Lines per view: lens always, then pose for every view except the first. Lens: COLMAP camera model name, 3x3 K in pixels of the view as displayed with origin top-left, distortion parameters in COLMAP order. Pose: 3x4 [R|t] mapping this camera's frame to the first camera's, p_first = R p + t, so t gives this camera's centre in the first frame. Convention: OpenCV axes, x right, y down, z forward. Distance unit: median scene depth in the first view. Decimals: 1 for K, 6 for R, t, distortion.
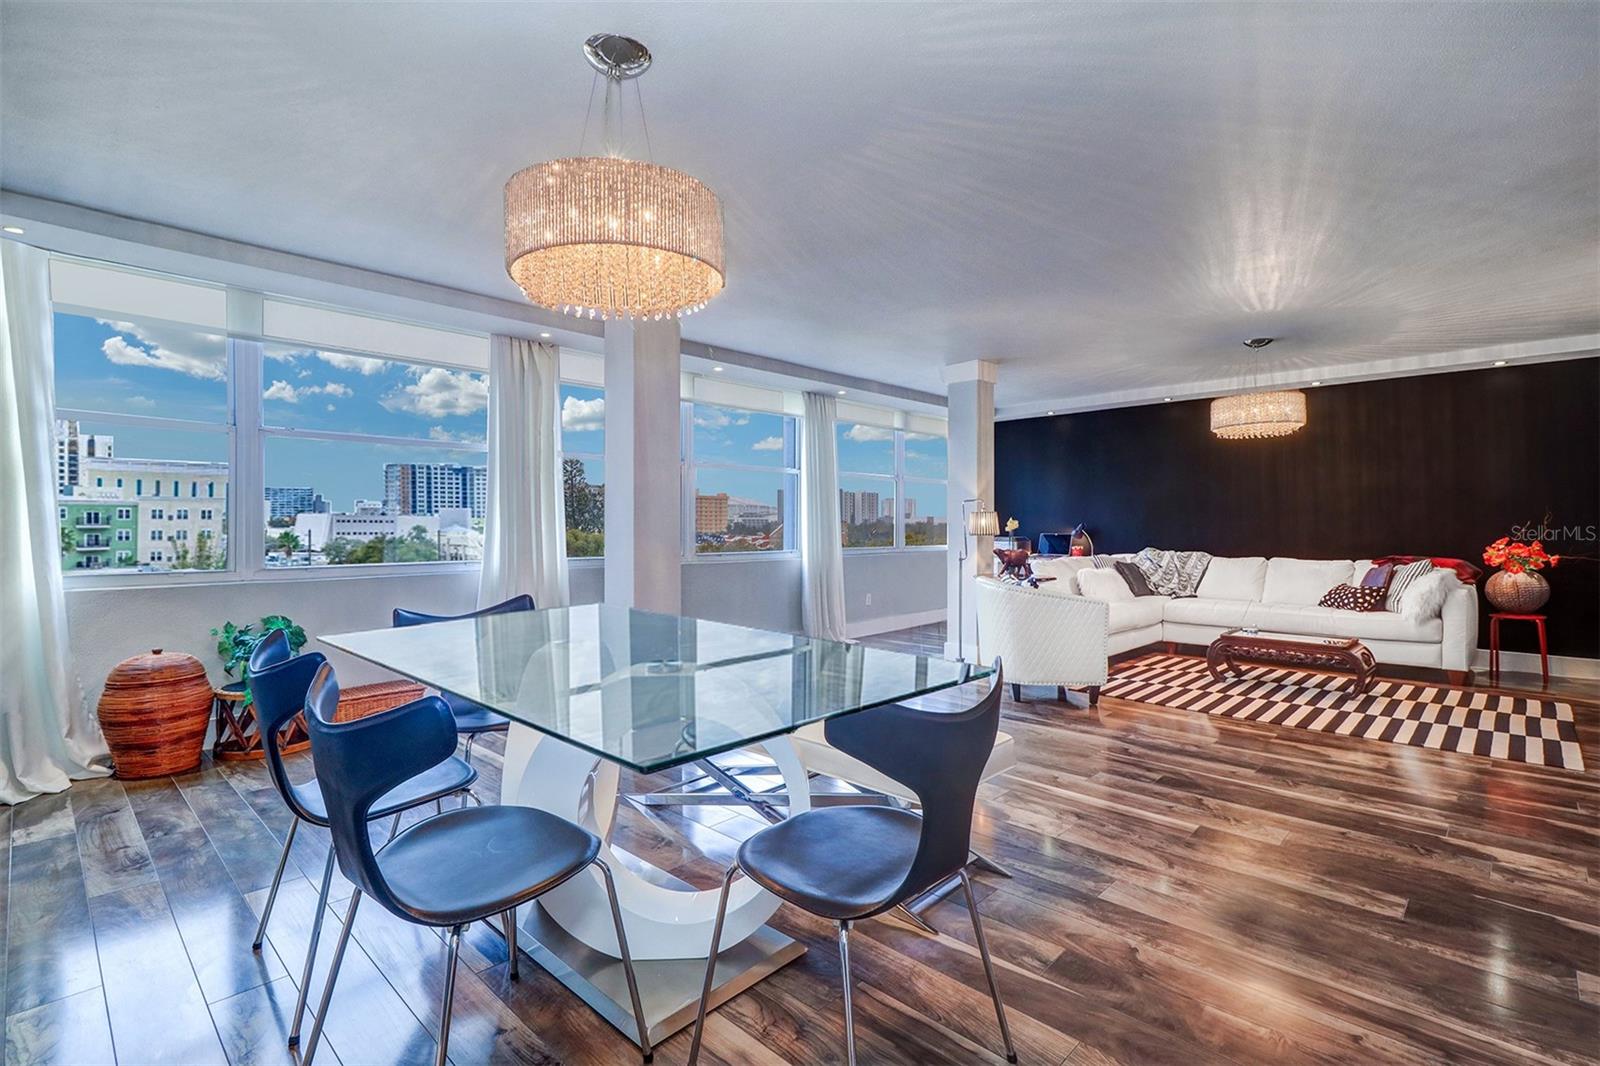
lens RADIAL K [[750.8, 0, 834.9], [0, 750.8, 538.1], [0, 0, 1]] dist [0.003676, -0.000115]
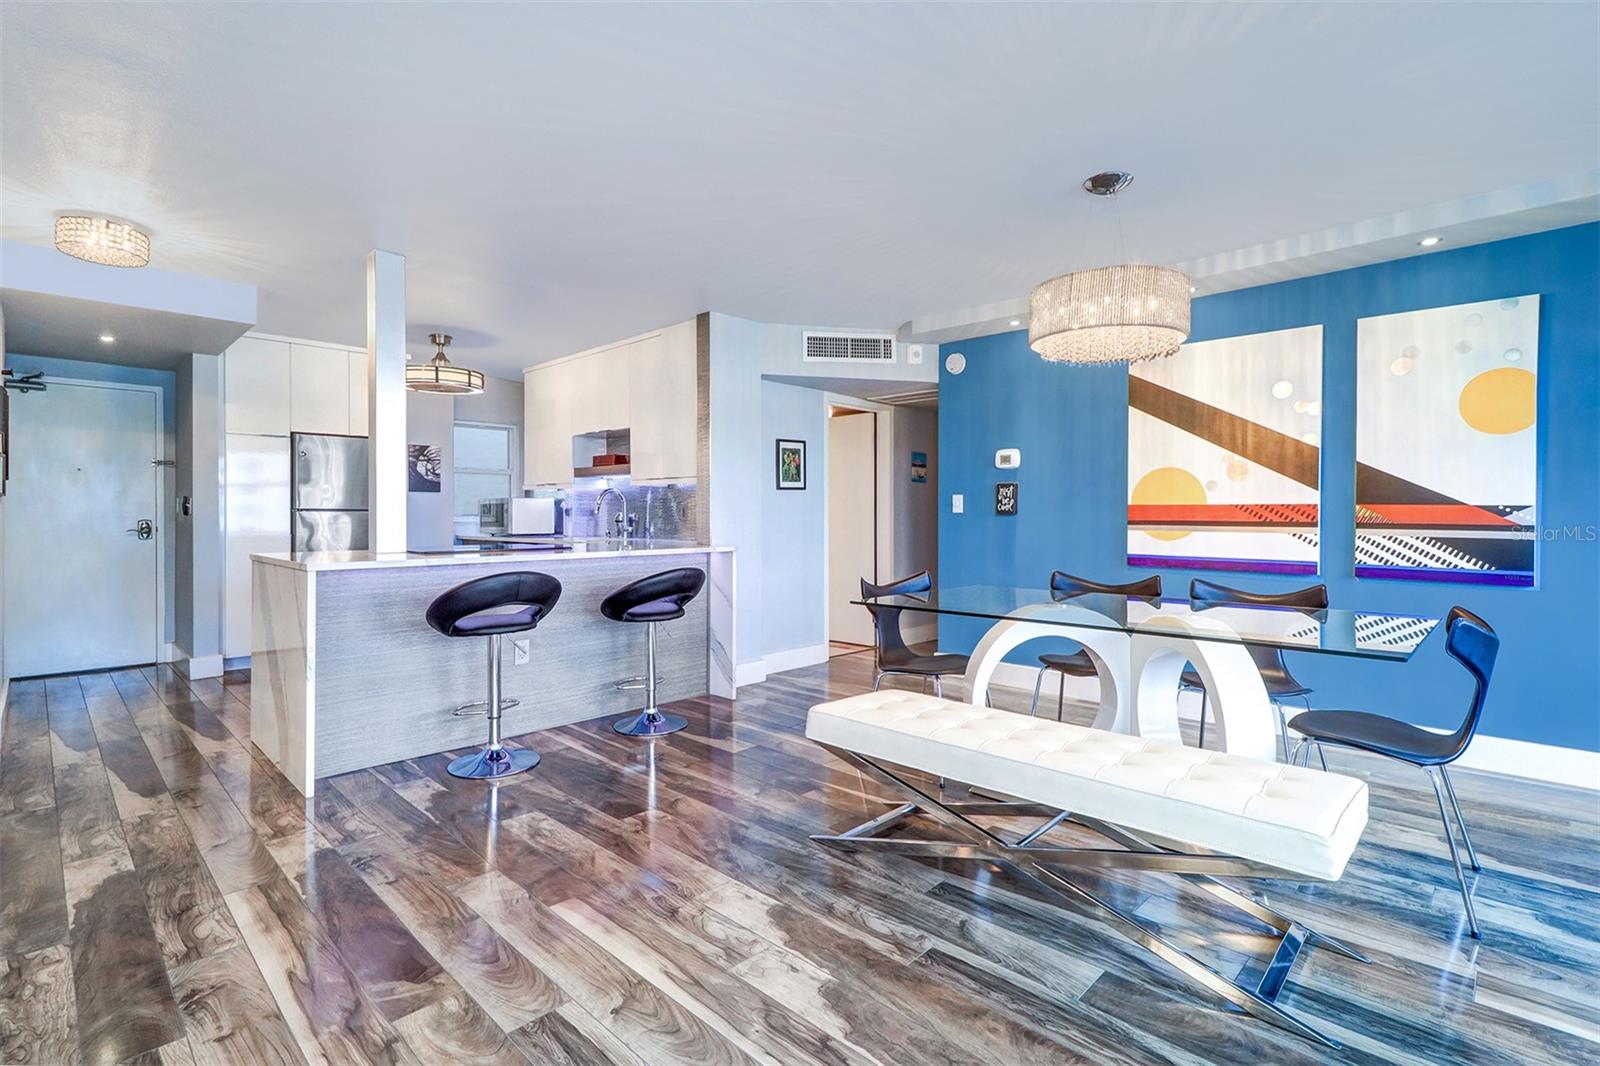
lens RADIAL K [[742.8, 0, 825.8], [0, 742.8, 525.3], [0, 0, 1]] dist [0.000273, -0.000460]
pose [[-0.999984, 0.002464, 0.005101, 0.155016], [0.002602, 0.999625, 0.027265, -0.027233], [-0.005032, 0.027278, -0.999615, 1.566249]]
